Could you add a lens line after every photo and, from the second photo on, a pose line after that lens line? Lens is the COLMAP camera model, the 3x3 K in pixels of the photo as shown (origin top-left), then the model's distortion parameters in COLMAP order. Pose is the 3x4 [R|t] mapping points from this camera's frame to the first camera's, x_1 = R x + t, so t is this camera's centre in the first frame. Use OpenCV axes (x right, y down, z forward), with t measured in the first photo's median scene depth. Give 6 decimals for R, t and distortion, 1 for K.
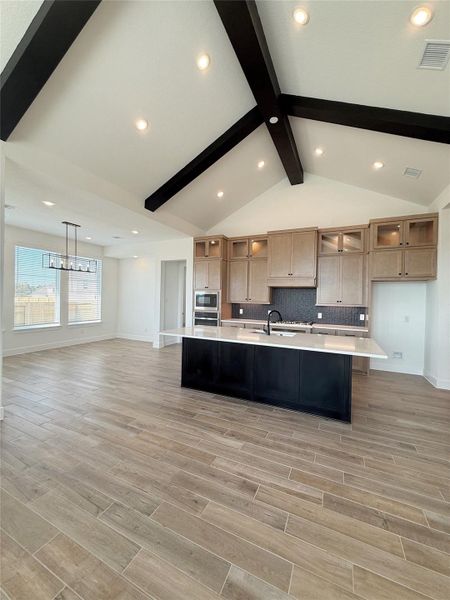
lens RADIAL K [[239.9, 0, 226.0], [0, 239.9, 299.0], [0, 0, 1]] dist [-0.000846, -0.000108]
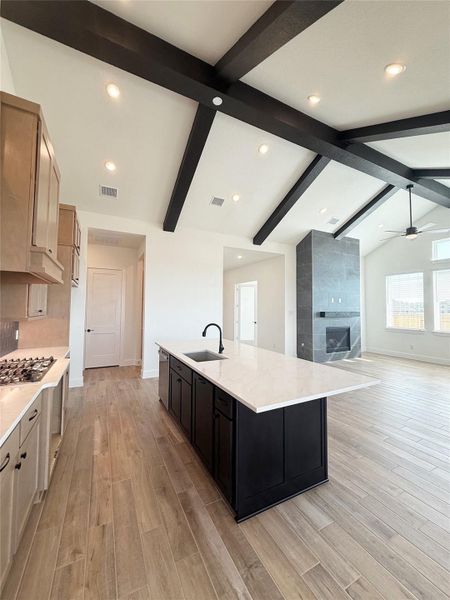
lens RADIAL K [[239.9, 0, 226.0], [0, 239.9, 299.0], [0, 0, 1]] dist [-0.000846, -0.000108]
pose [[-0.798697, -0.001792, 0.601731, -0.248409], [-0.019710, 0.999537, -0.023185, -0.015240], [-0.601411, -0.030378, -0.798362, 1.193437]]
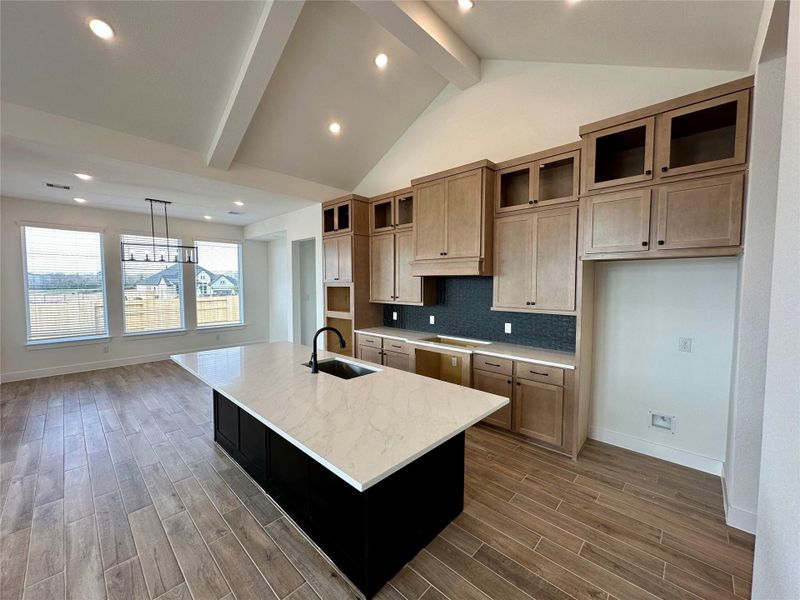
lens RADIAL K [[319.9, 0, 400.0], [0, 319.9, 300.0], [0, 0, 1]] dist [-0.000846, -0.000108]
pose [[0.951654, -0.001660, -0.307169, 0.414137], [0.014770, 0.999076, 0.040363, -0.028106], [0.306818, -0.042948, 0.950799, 0.269435]]
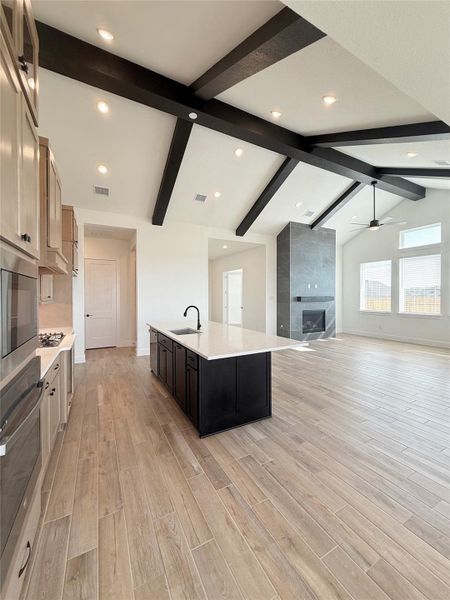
lens RADIAL K [[239.9, 0, 226.0], [0, 239.9, 299.0], [0, 0, 1]] dist [-0.000846, -0.000108]
pose [[-0.808101, -0.024643, 0.588528, -0.376922], [-0.009537, 0.999541, 0.028758, -0.009523], [-0.588966, 0.017626, -0.807966, 1.263639]]
